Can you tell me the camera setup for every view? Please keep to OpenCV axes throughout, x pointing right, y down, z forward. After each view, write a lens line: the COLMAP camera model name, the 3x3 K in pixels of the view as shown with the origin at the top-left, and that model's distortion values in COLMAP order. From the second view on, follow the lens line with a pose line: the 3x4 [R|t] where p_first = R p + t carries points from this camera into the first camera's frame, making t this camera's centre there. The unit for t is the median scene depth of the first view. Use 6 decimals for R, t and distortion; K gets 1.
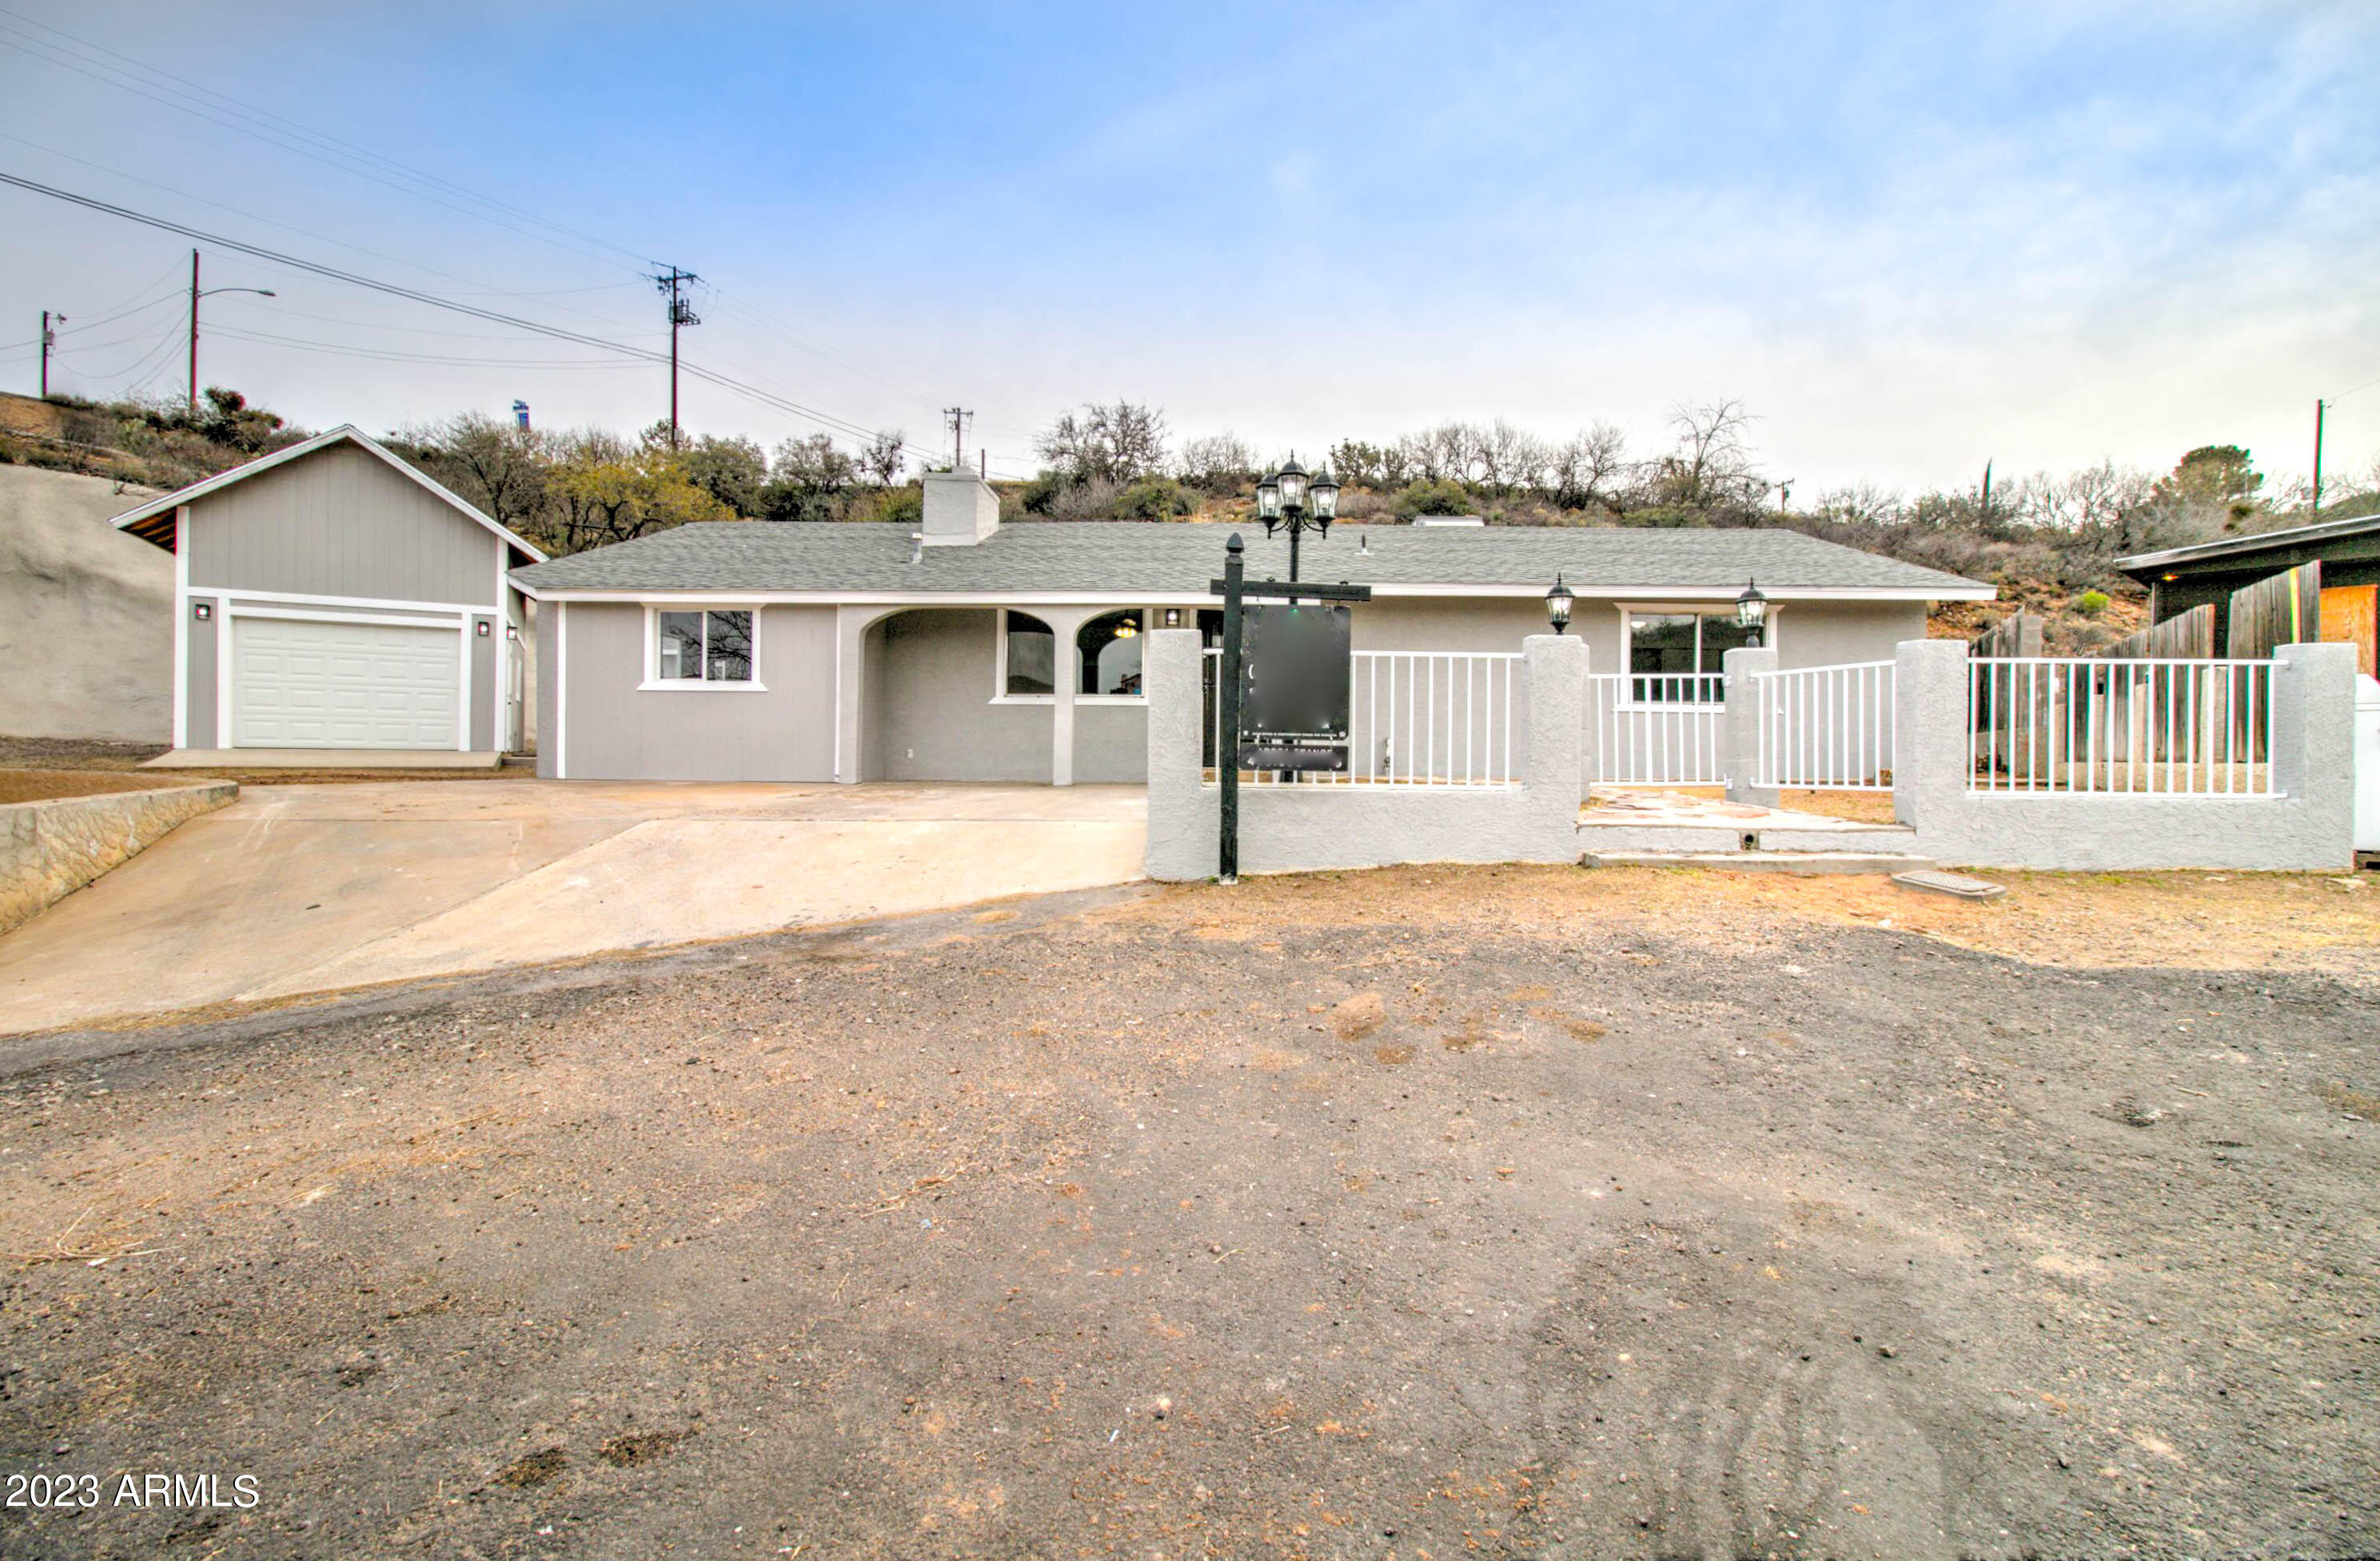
lens RADIAL K [[1088.4, 0, 1220.3], [0, 1088.4, 759.9], [0, 0, 1]] dist [-0.010800, 0.005590]
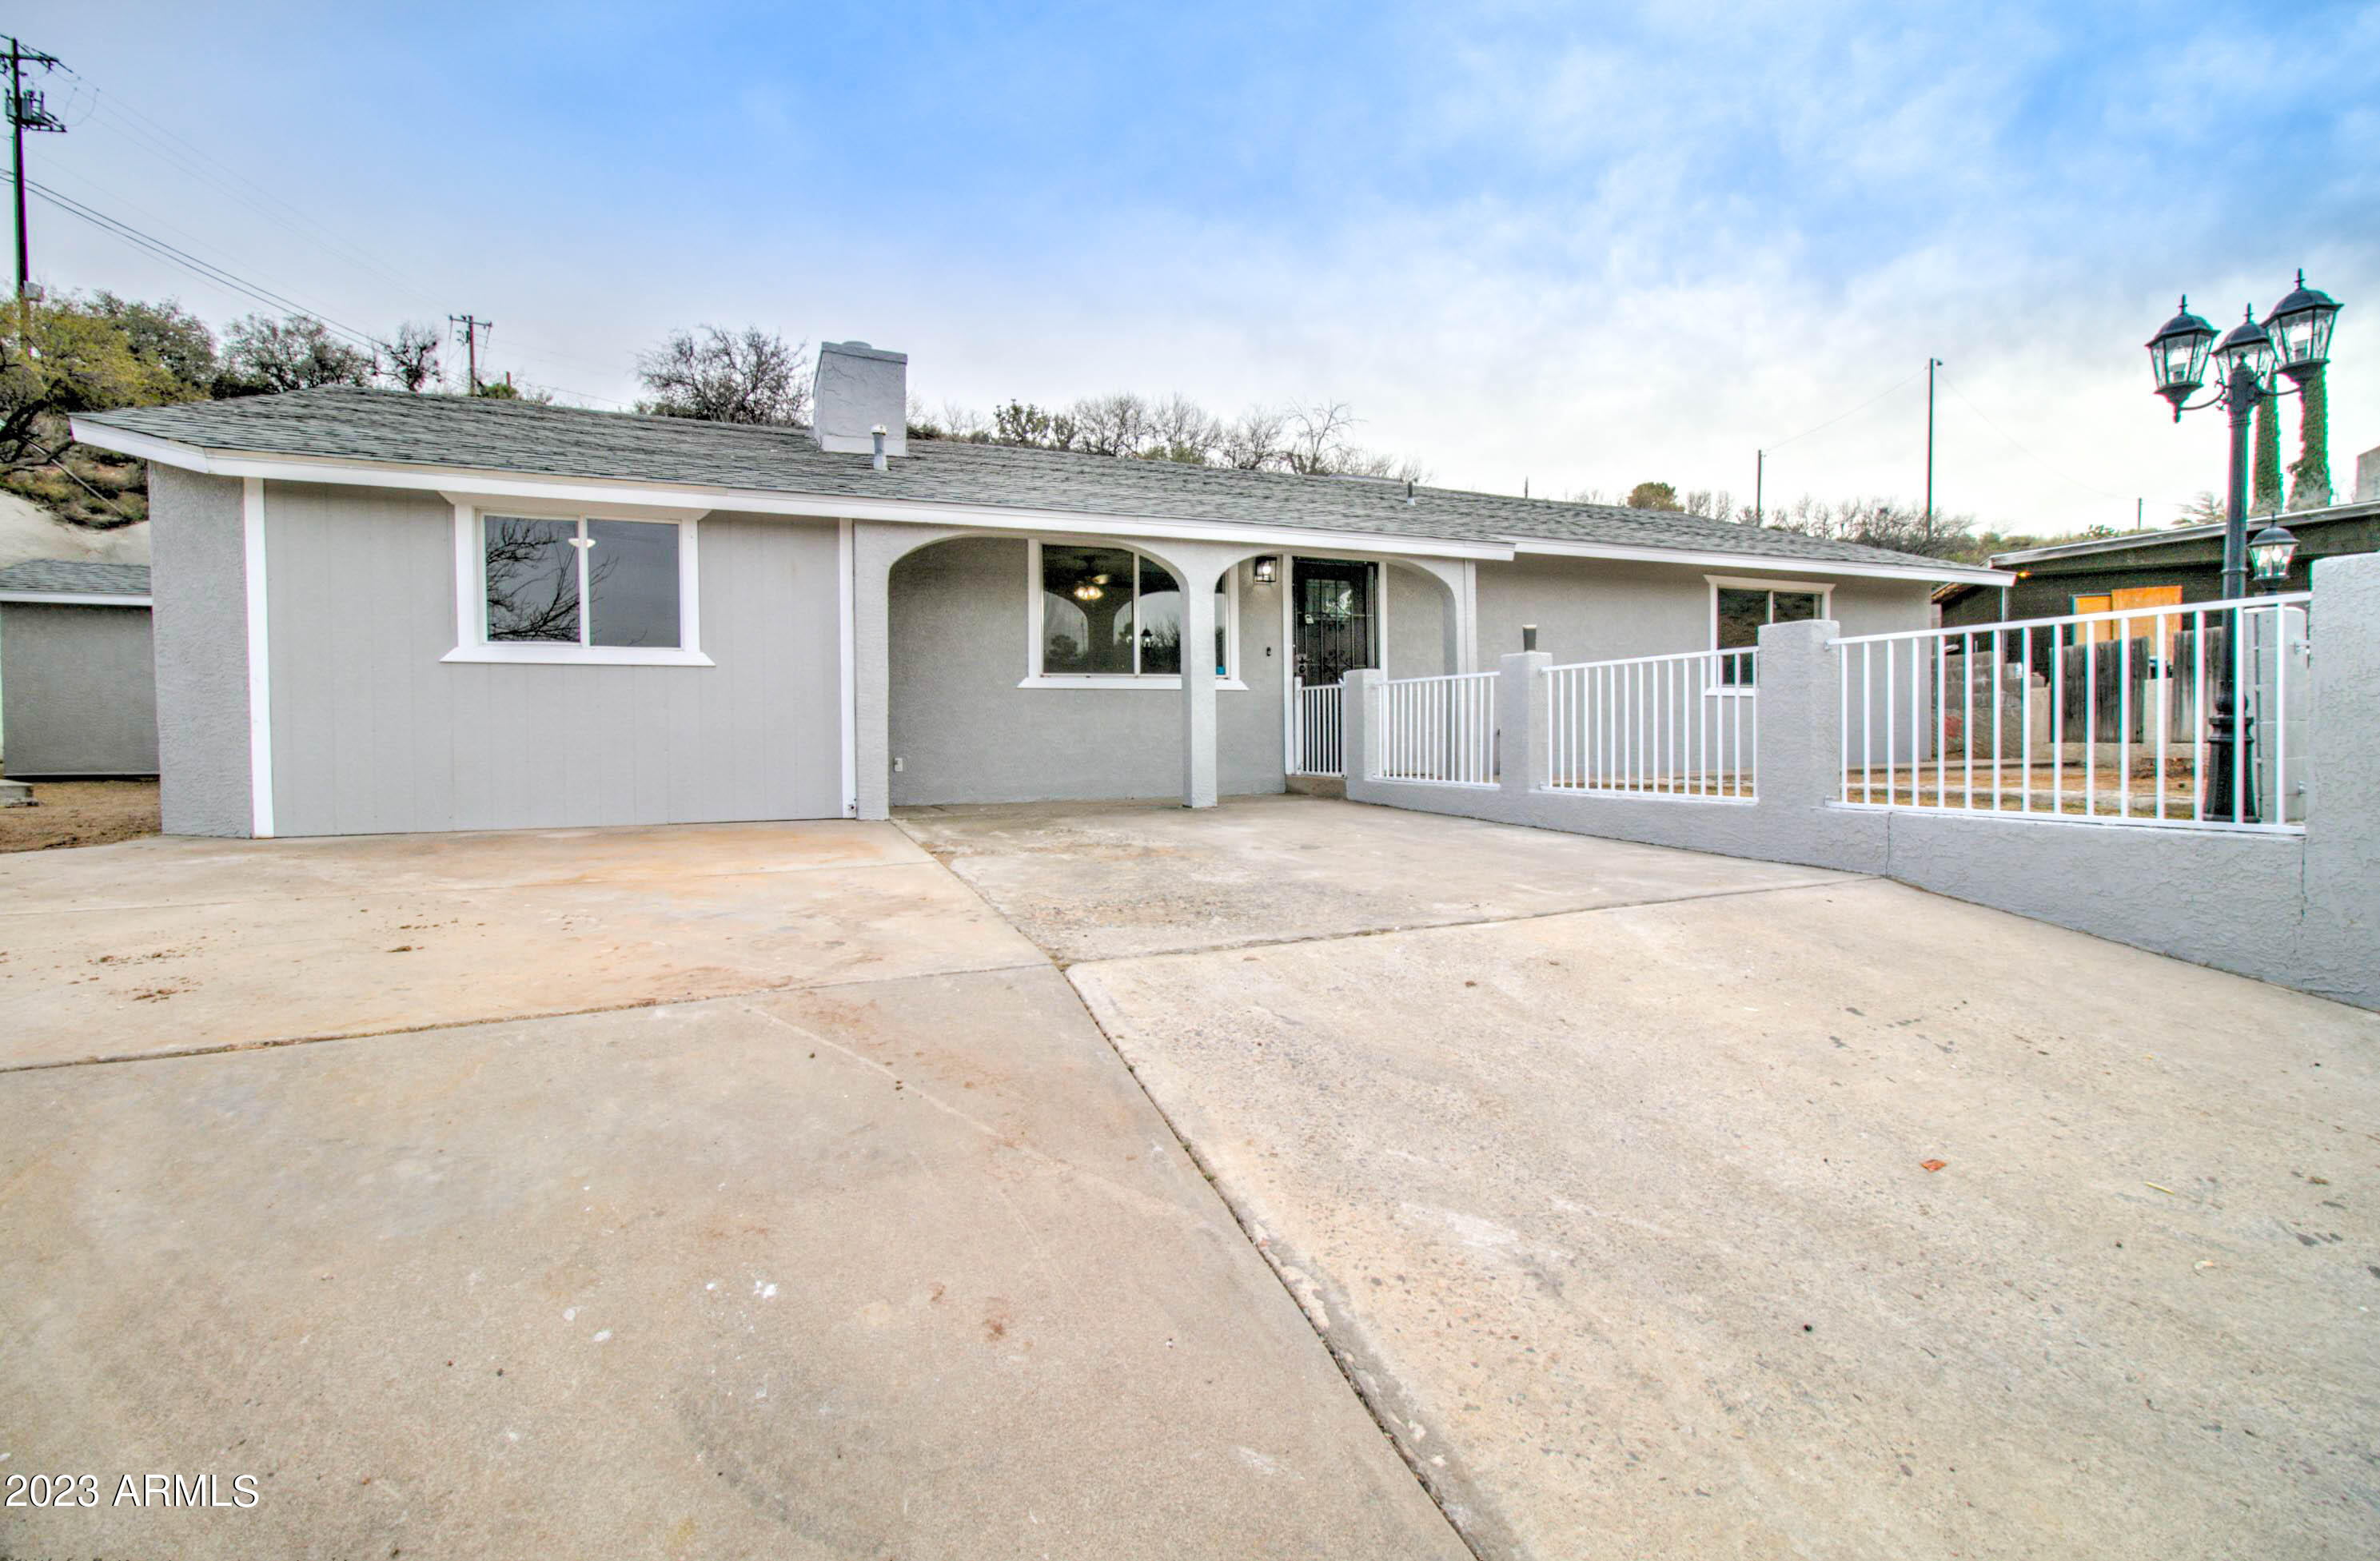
lens RADIAL K [[1077.5, 0, 1211.3], [0, 1077.5, 748.3], [0, 0, 1]] dist [0.001875, 0.000564]
pose [[0.919813, -0.022069, 0.391737, -0.276042], [0.019460, 0.999754, 0.010629, -0.013916], [-0.391875, -0.002153, 0.920016, 0.257545]]
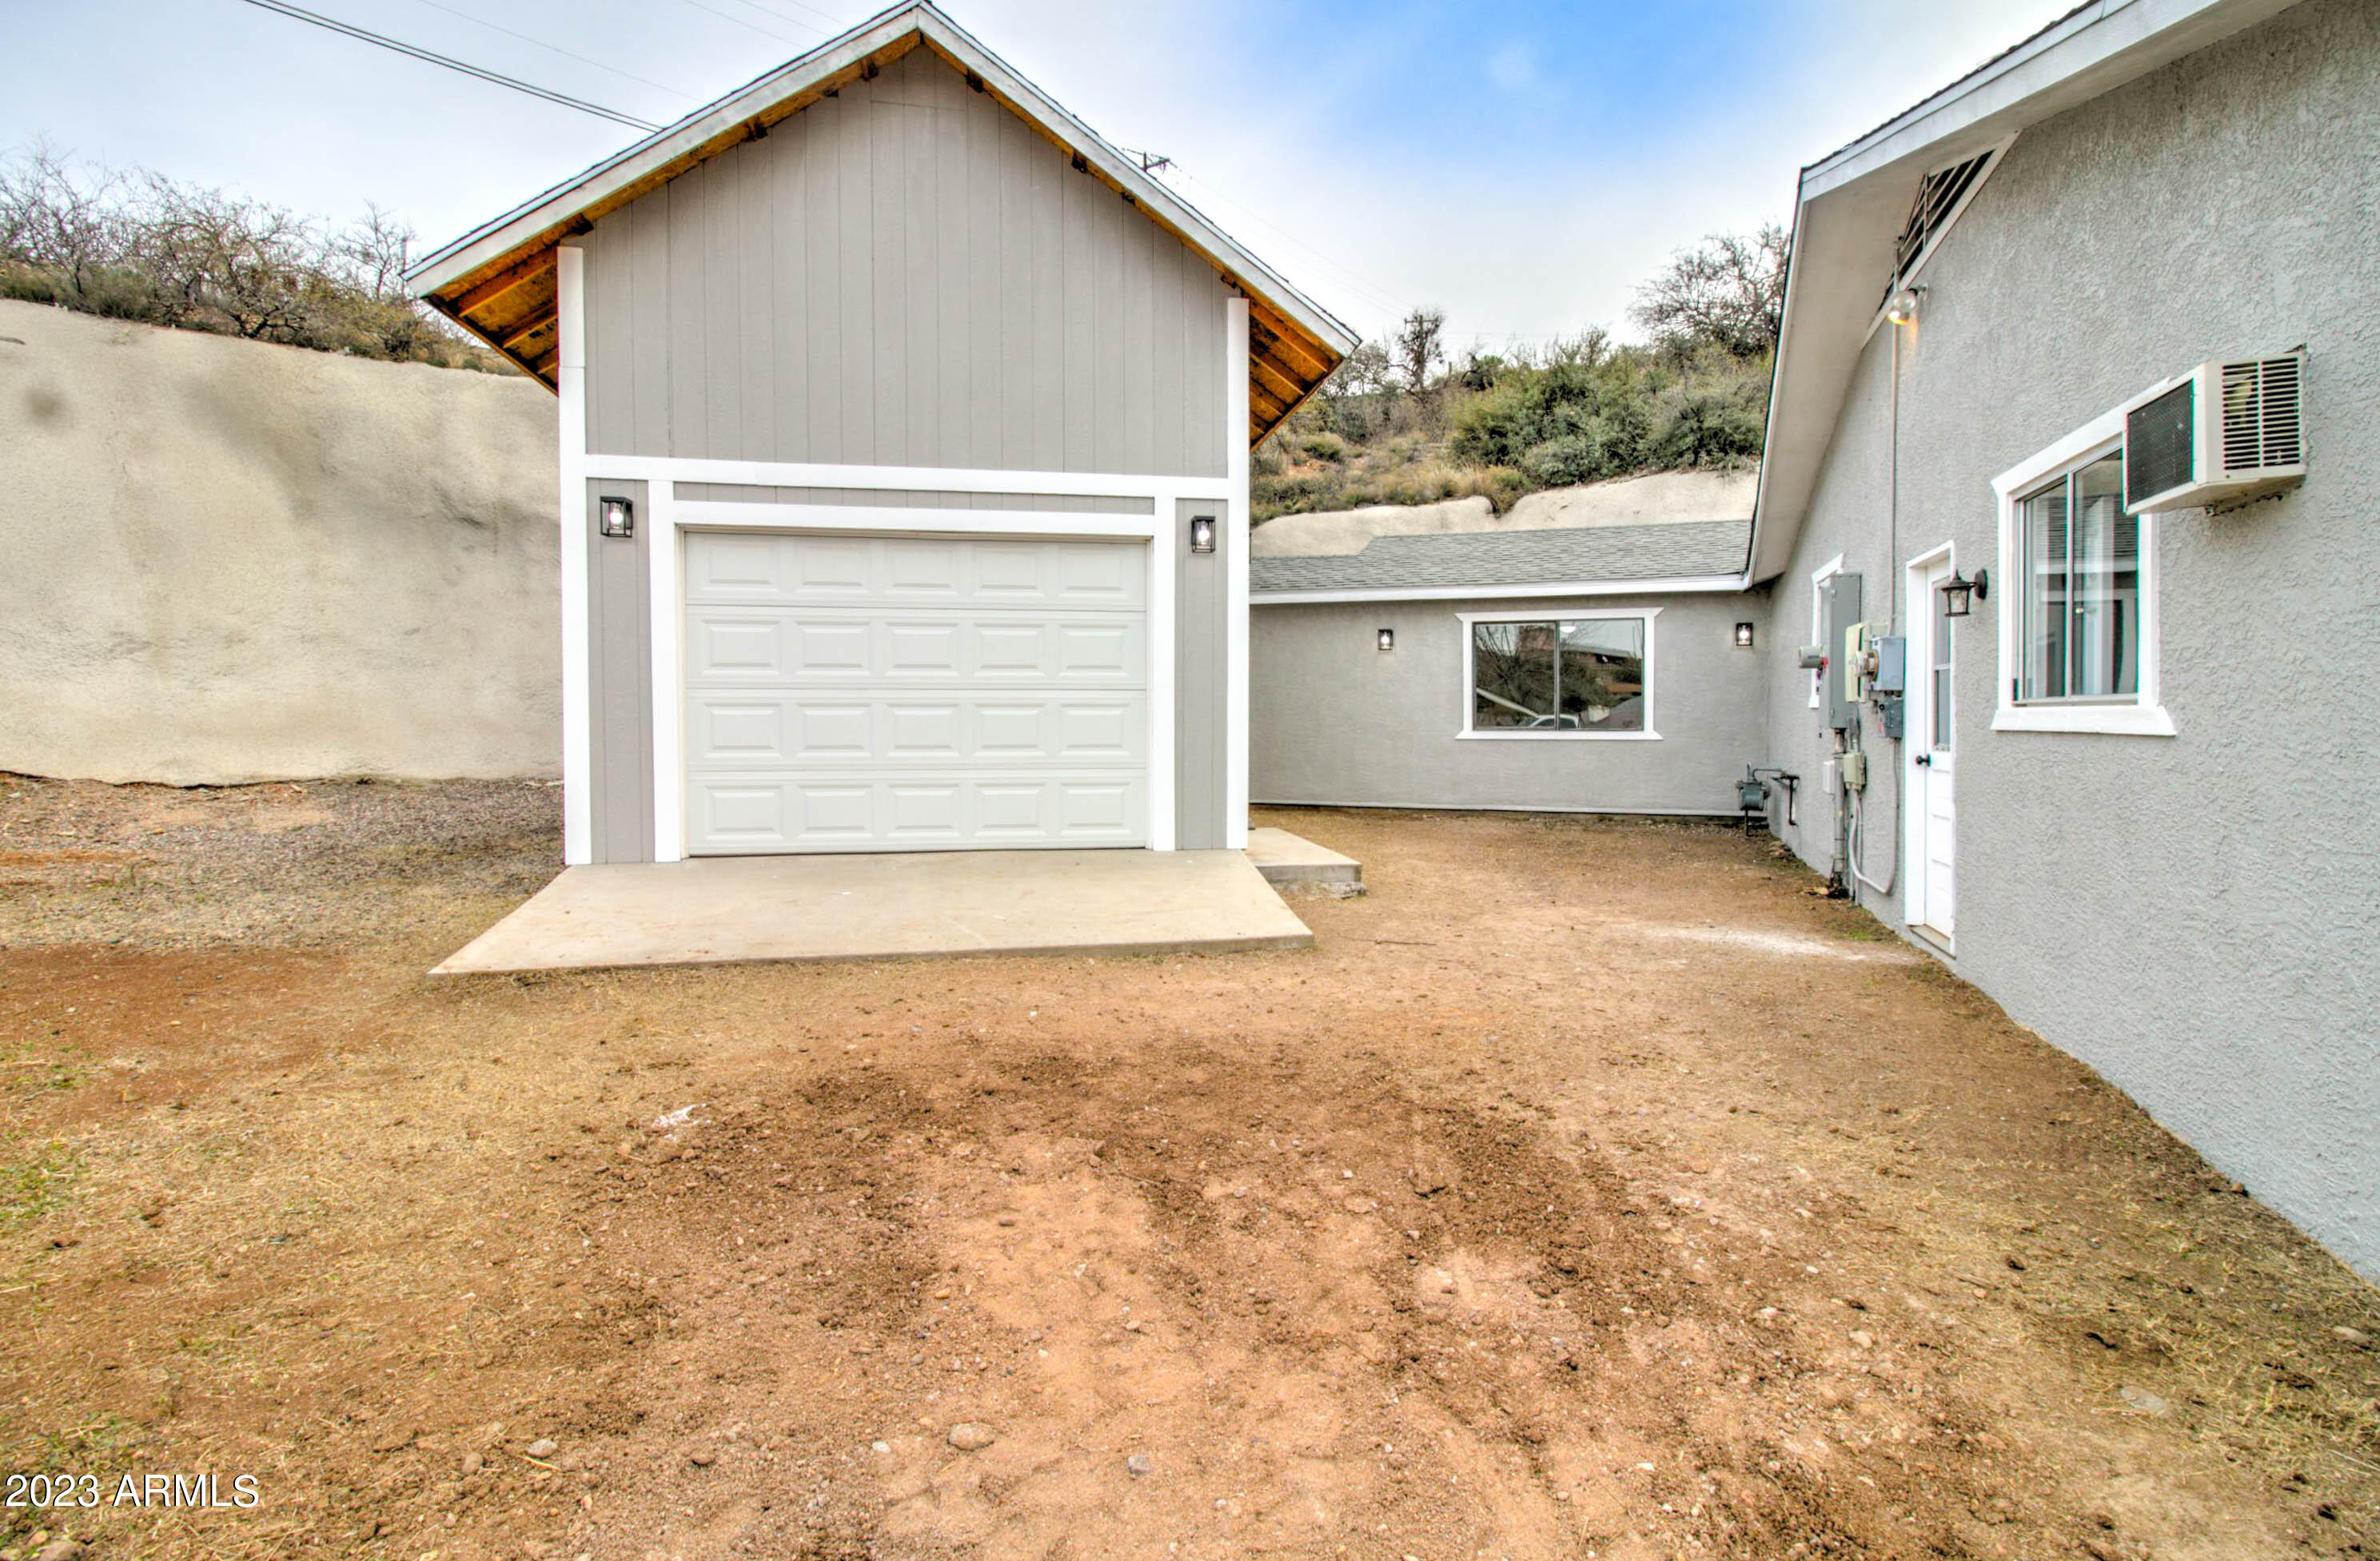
lens RADIAL K [[1077.5, 0, 1211.3], [0, 1077.5, 748.3], [0, 0, 1]] dist [0.001875, 0.000564]
pose [[0.948097, -0.003958, -0.317958, -0.552120], [0.013629, 0.999509, 0.028196, -0.054730], [0.317690, -0.031066, 0.947685, 0.628331]]
